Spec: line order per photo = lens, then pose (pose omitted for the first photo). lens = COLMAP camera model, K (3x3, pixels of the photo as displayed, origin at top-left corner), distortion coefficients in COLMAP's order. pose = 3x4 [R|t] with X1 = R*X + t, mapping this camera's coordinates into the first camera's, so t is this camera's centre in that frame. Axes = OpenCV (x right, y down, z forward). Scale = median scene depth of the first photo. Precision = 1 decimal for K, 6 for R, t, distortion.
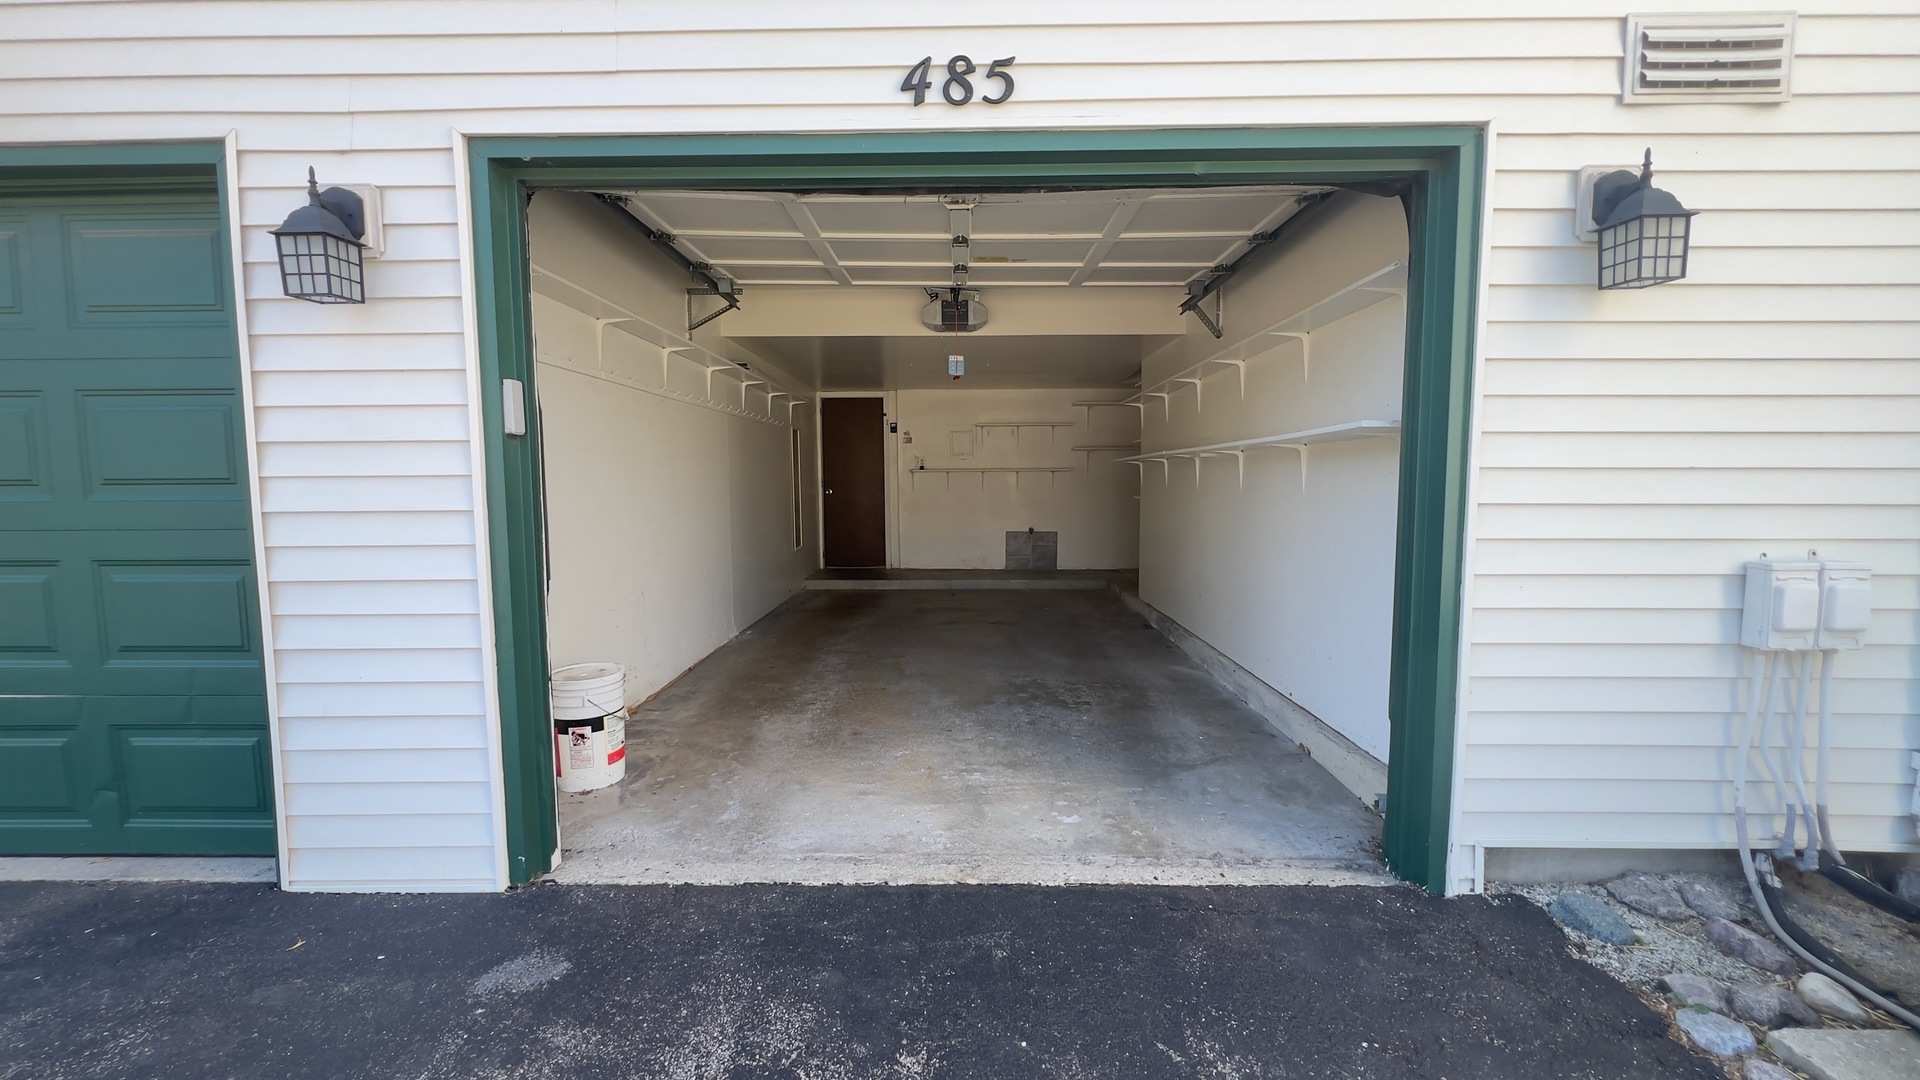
lens RADIAL K [[774.9, 0, 960.0], [0, 774.9, 540.0], [0, 0, 1]] dist [0.000928, 0.000164]
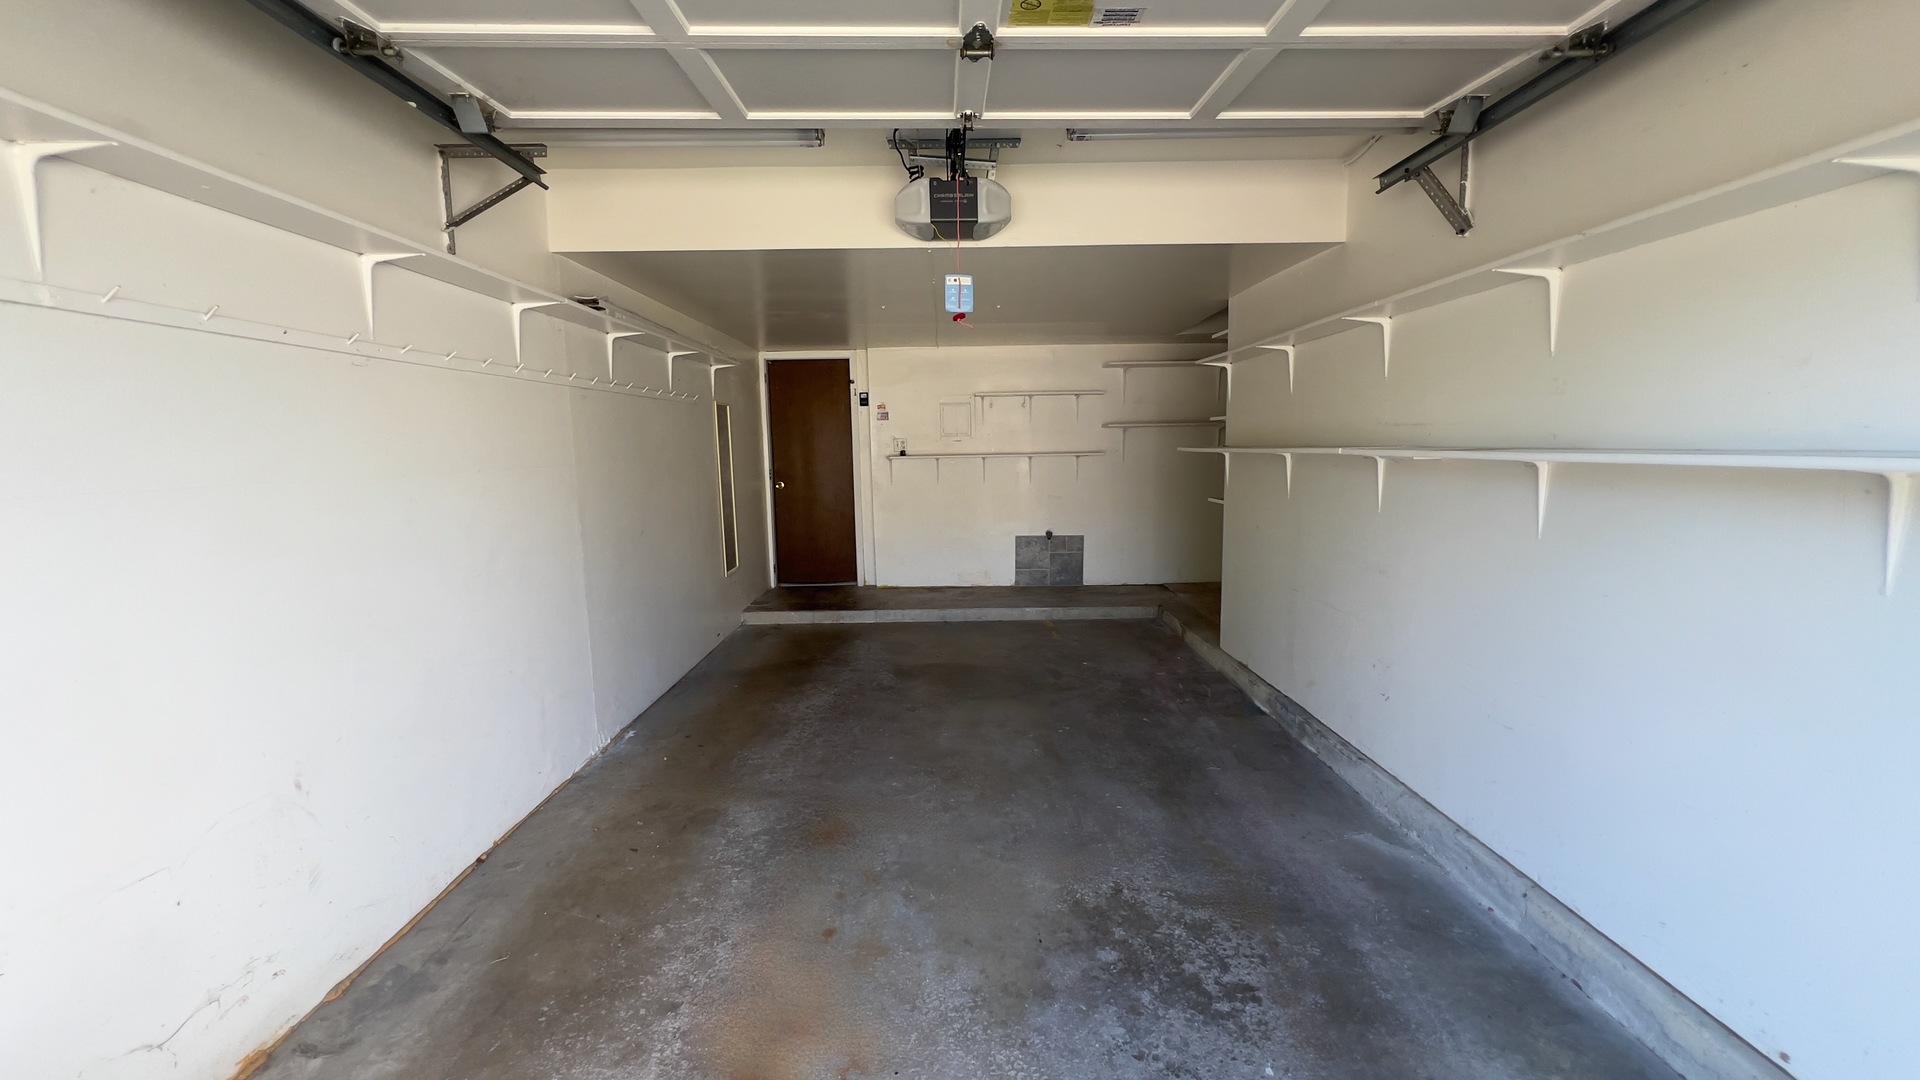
lens RADIAL K [[774.9, 0, 960.0], [0, 774.9, 540.0], [0, 0, 1]] dist [0.000928, 0.000164]
pose [[0.999721, -0.014362, 0.018736, -0.014183], [0.013476, 0.998823, 0.046586, -0.067304], [-0.019383, -0.046321, 0.998739, 0.385358]]
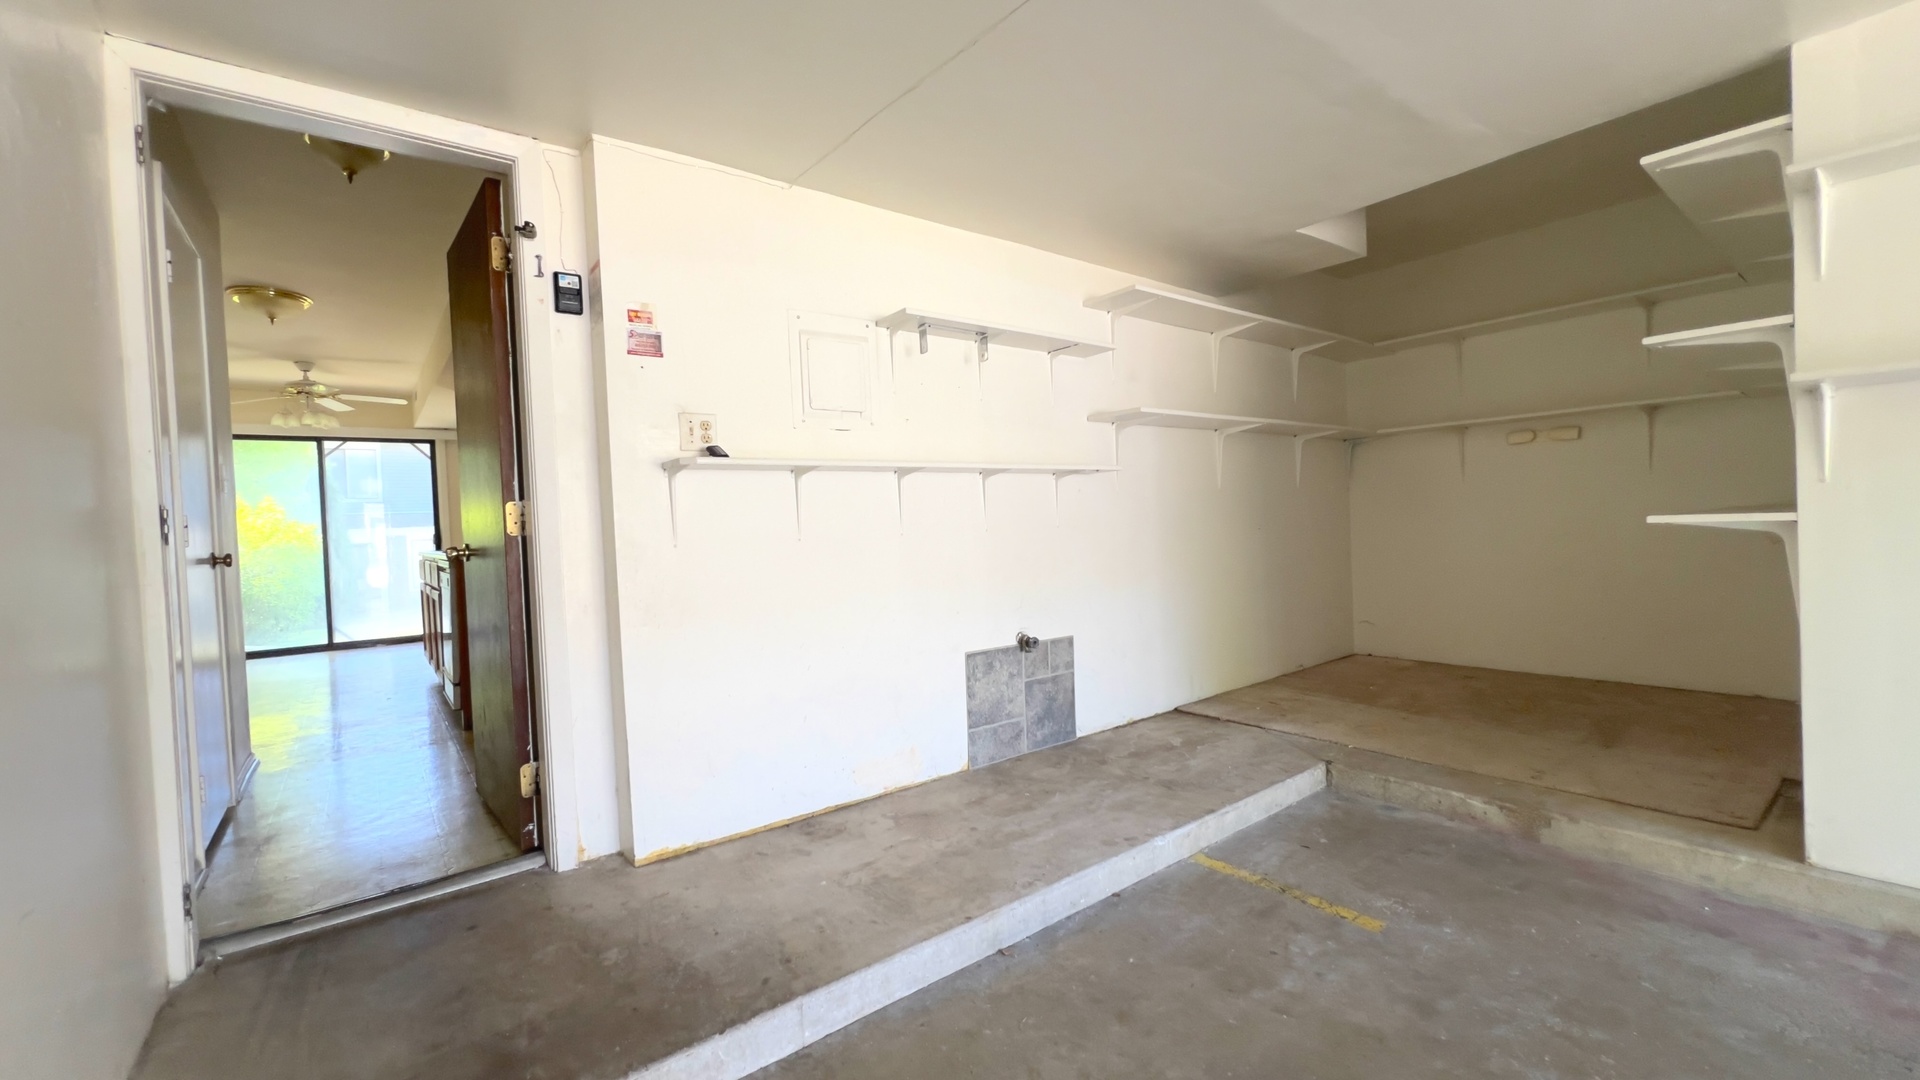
lens RADIAL K [[774.9, 0, 960.0], [0, 774.9, 540.0], [0, 0, 1]] dist [0.000928, 0.000164]
pose [[0.782883, -0.044183, 0.620598, -0.226473], [0.087076, 0.995439, -0.038977, -0.072496], [-0.616045, 0.084554, 0.783159, 1.153766]]
